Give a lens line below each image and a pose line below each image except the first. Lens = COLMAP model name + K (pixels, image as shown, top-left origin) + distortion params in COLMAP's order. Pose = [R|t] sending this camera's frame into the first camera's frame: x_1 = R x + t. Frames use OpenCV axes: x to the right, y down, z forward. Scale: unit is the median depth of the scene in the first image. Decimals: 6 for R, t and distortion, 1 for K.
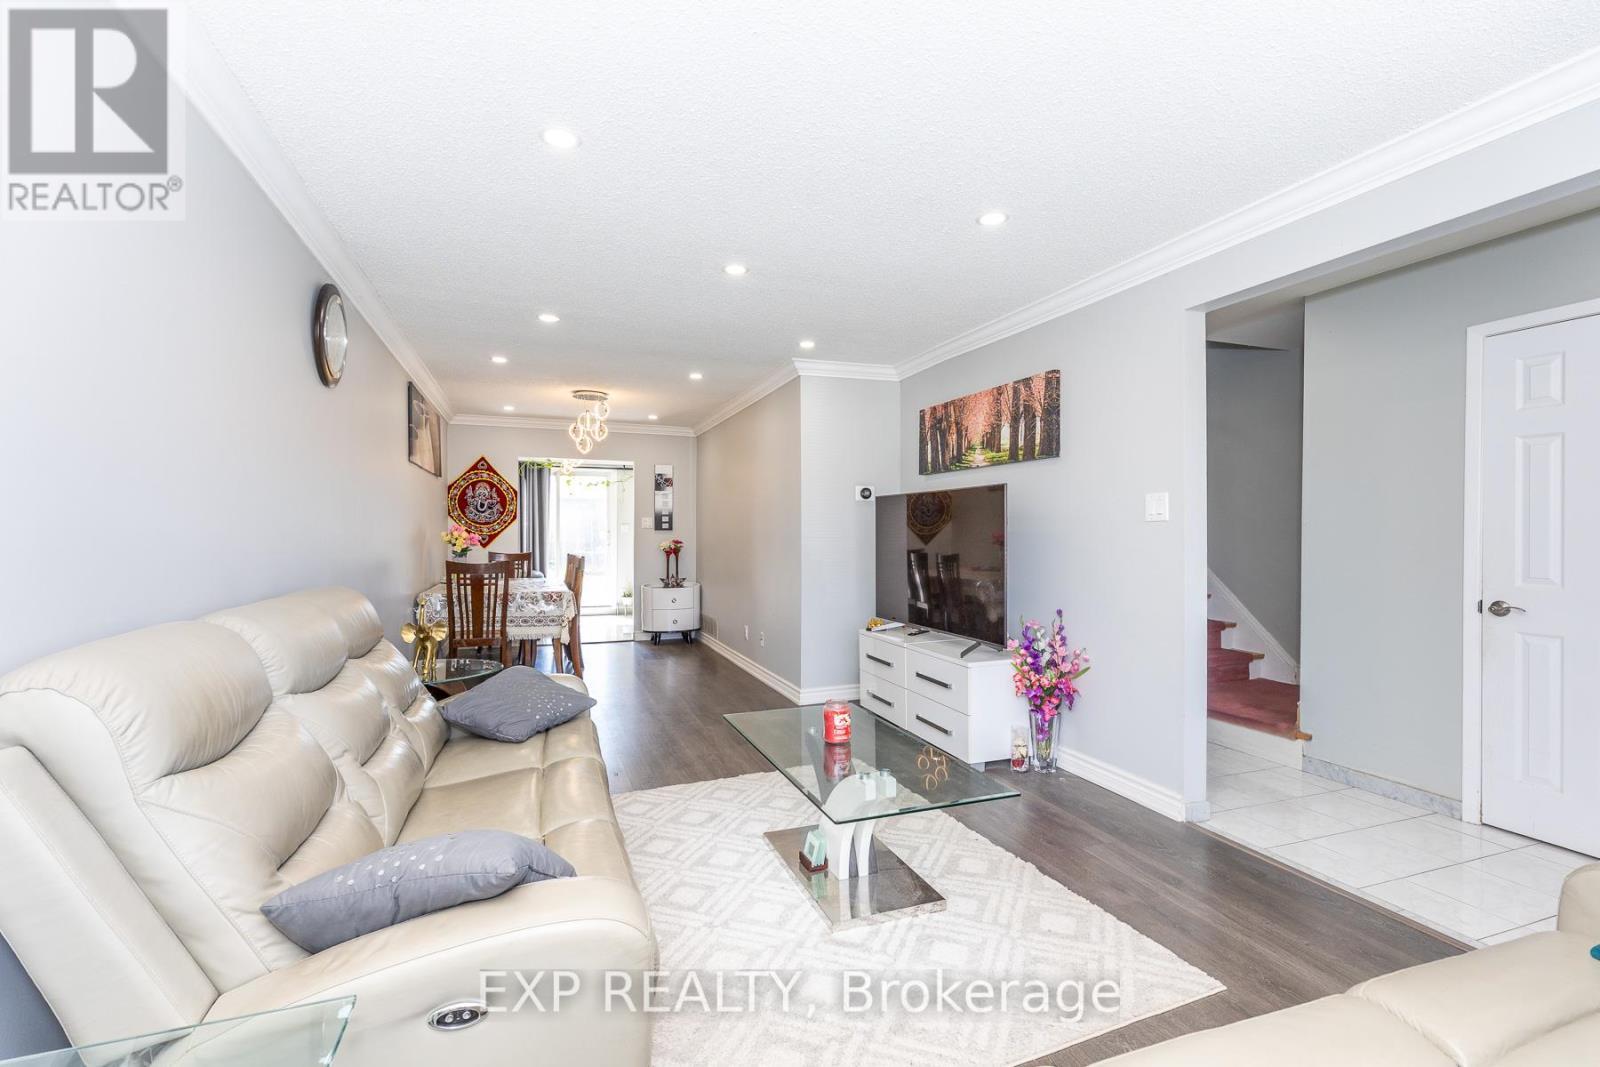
lens RADIAL K [[724.2, 0, 797.8], [0, 724.2, 532.3], [0, 0, 1]] dist [0.004324, 0.000100]
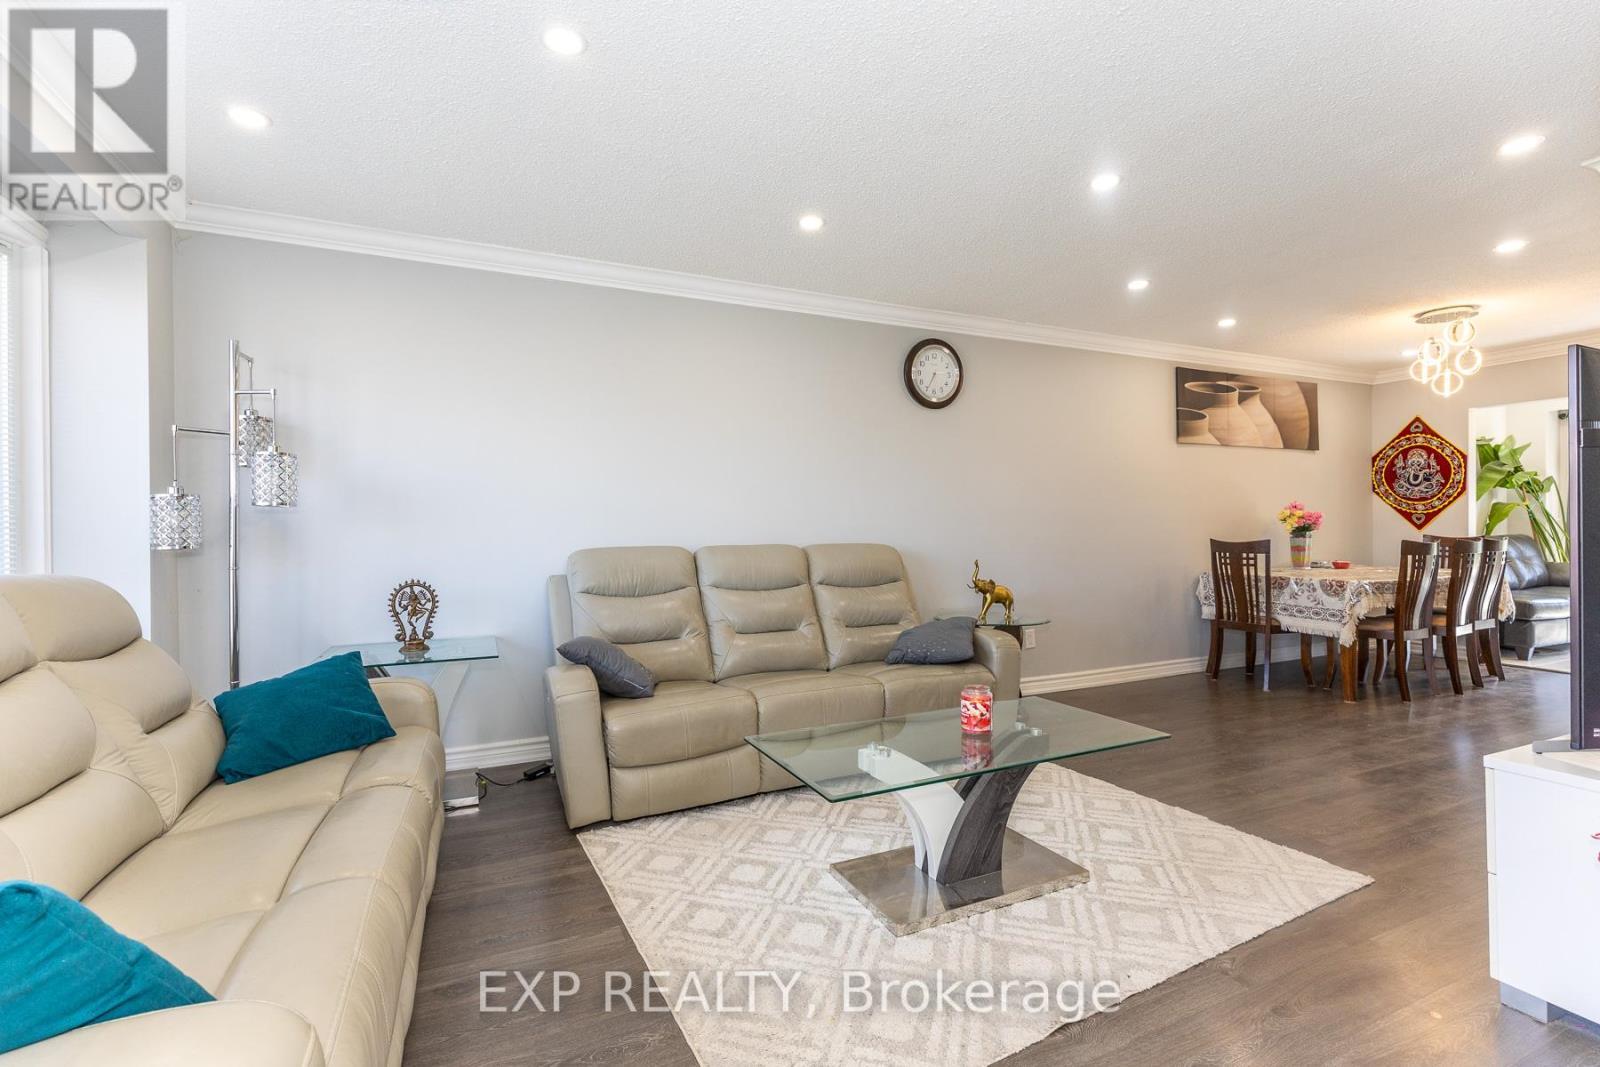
lens RADIAL K [[724.2, 0, 804.0], [0, 724.2, 532.1], [0, 0, 1]] dist [0.004324, 0.000100]
pose [[0.082639, 0.002094, -0.996577, 0.449680], [0.008882, 0.999957, 0.002838, 0.022298], [0.996540, -0.009086, 0.082616, 0.362990]]
